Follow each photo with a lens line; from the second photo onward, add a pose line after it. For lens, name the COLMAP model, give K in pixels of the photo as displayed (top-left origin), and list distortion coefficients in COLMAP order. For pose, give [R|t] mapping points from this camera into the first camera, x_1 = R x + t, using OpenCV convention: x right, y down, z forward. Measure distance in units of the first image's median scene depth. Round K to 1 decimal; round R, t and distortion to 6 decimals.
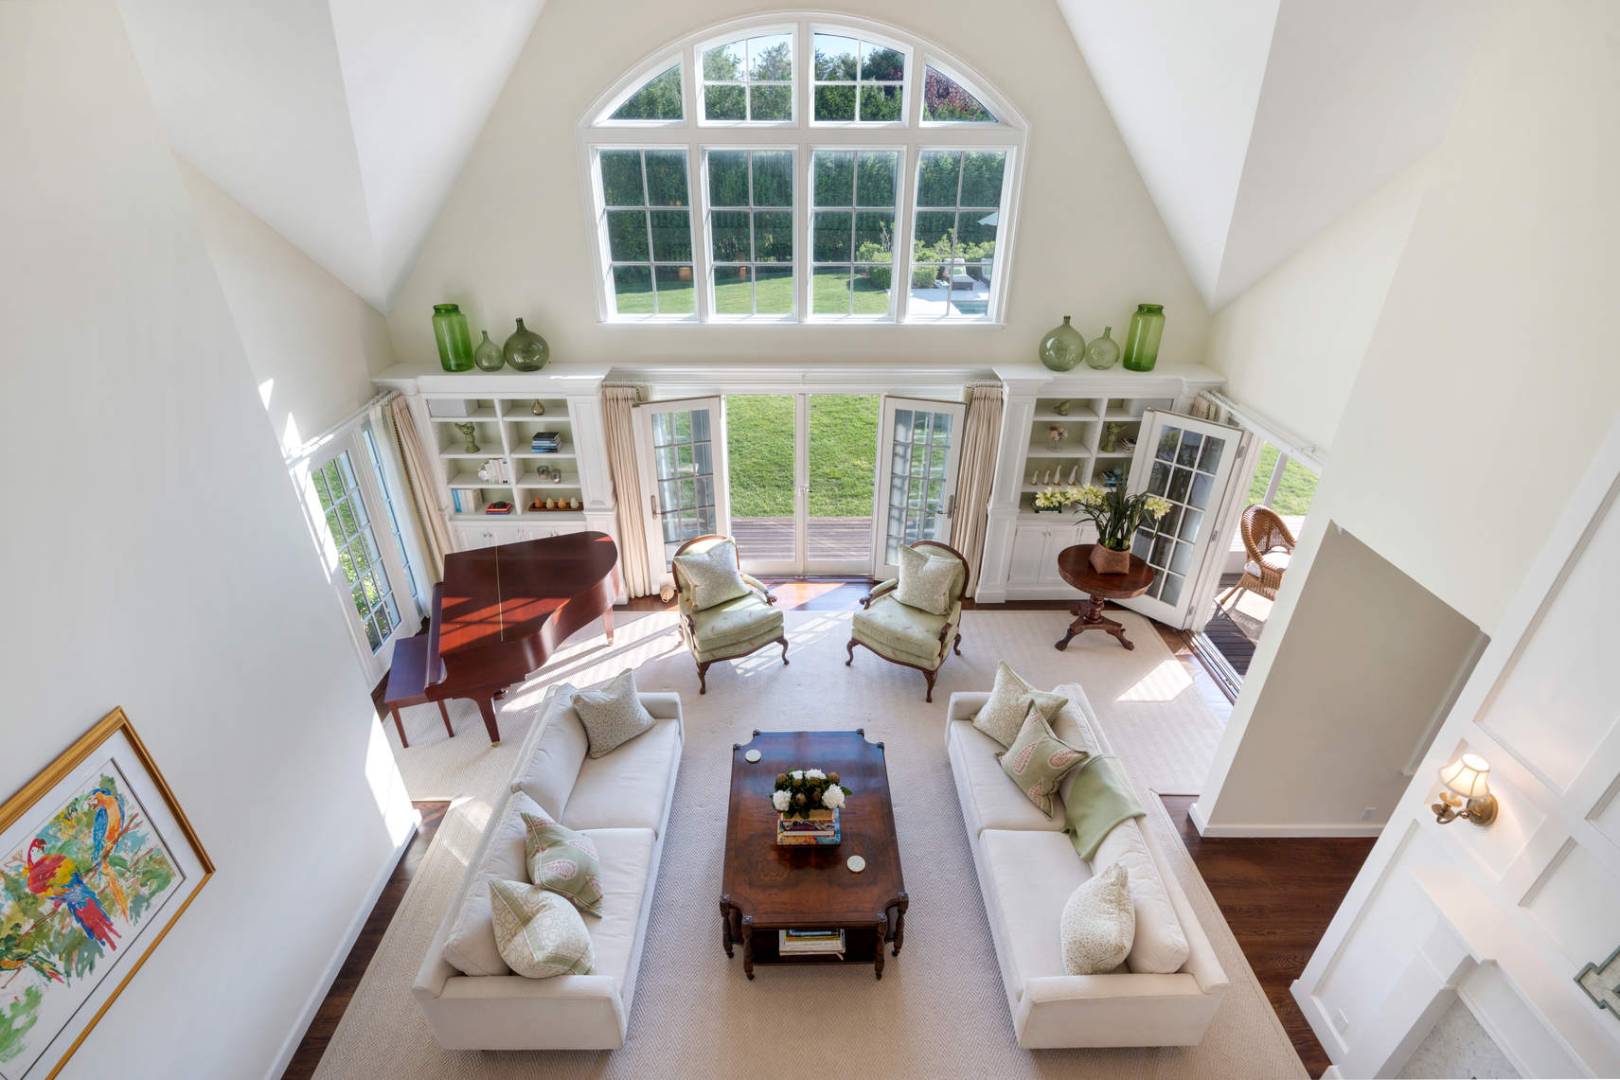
lens RADIAL K [[745.6, 0, 810.0], [0, 745.6, 540.0], [0, 0, 1]] dist [-0.002335, -0.000007]
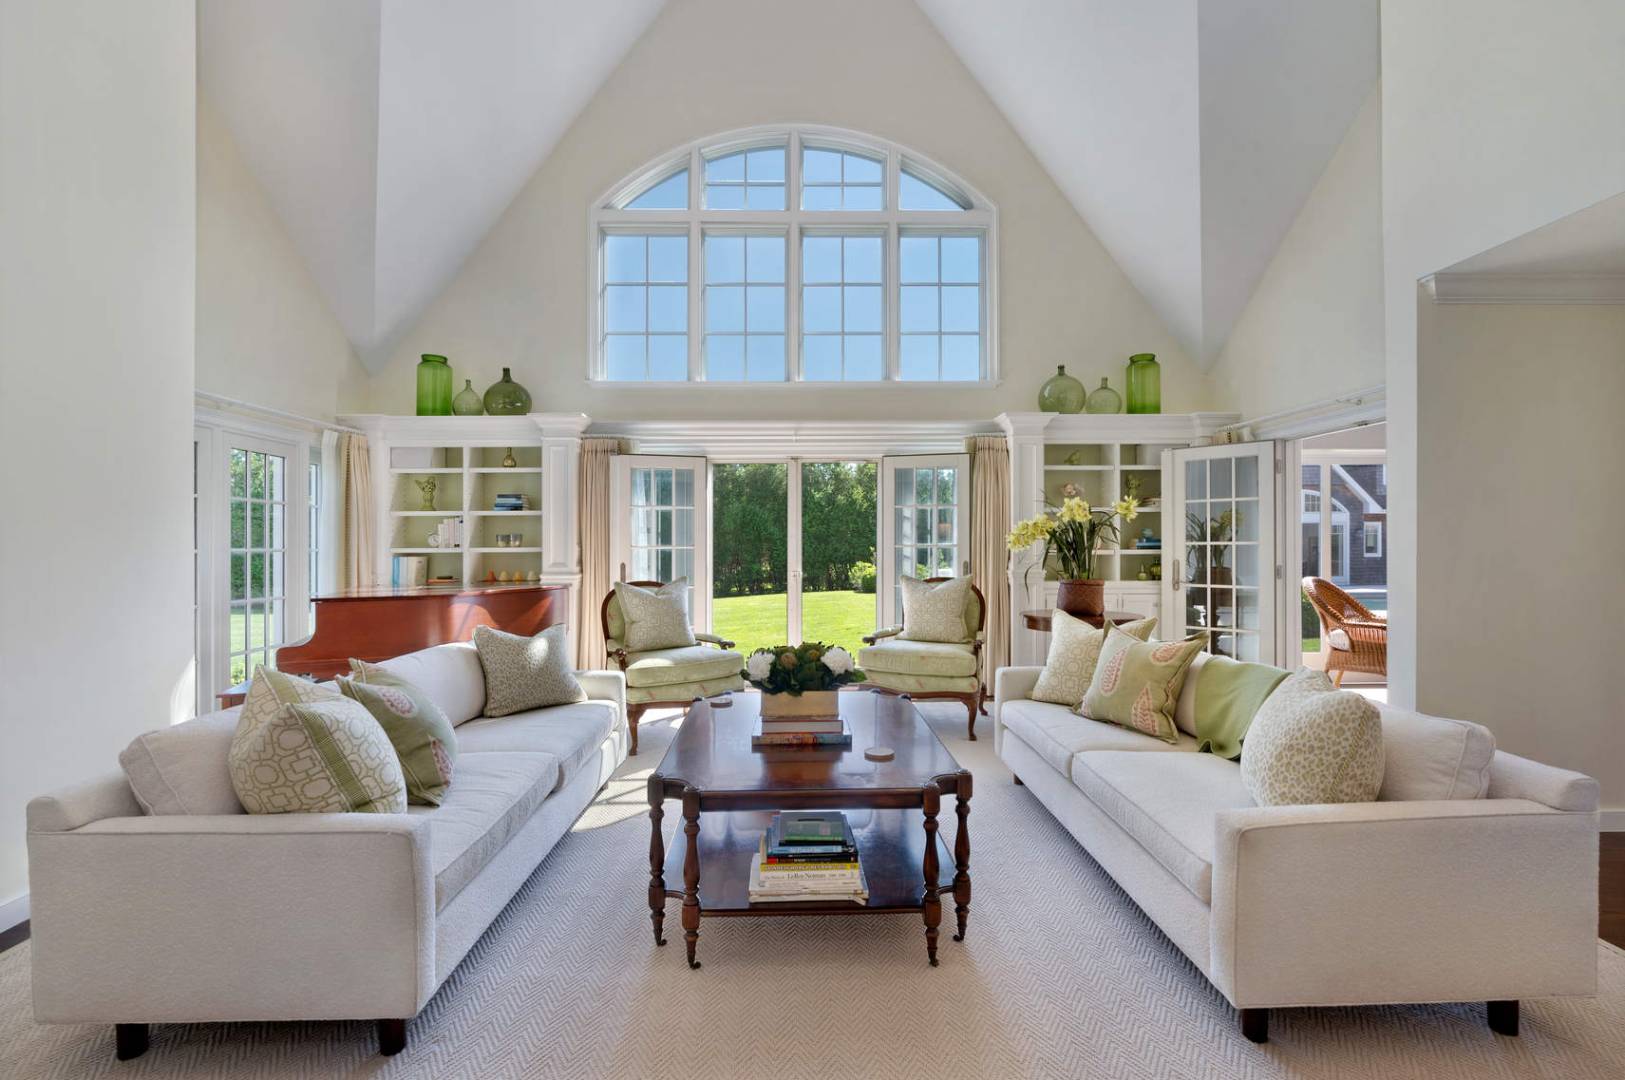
lens RADIAL K [[739.9, 0, 812.5], [0, 739.9, 540.0], [0, 0, 1]] dist [-0.000100, -0.000460]
pose [[0.999891, -0.011483, 0.009231, 0.002419], [0.014523, 0.873674, -0.486295, 0.372681], [-0.002481, 0.486377, 0.873746, 0.248823]]
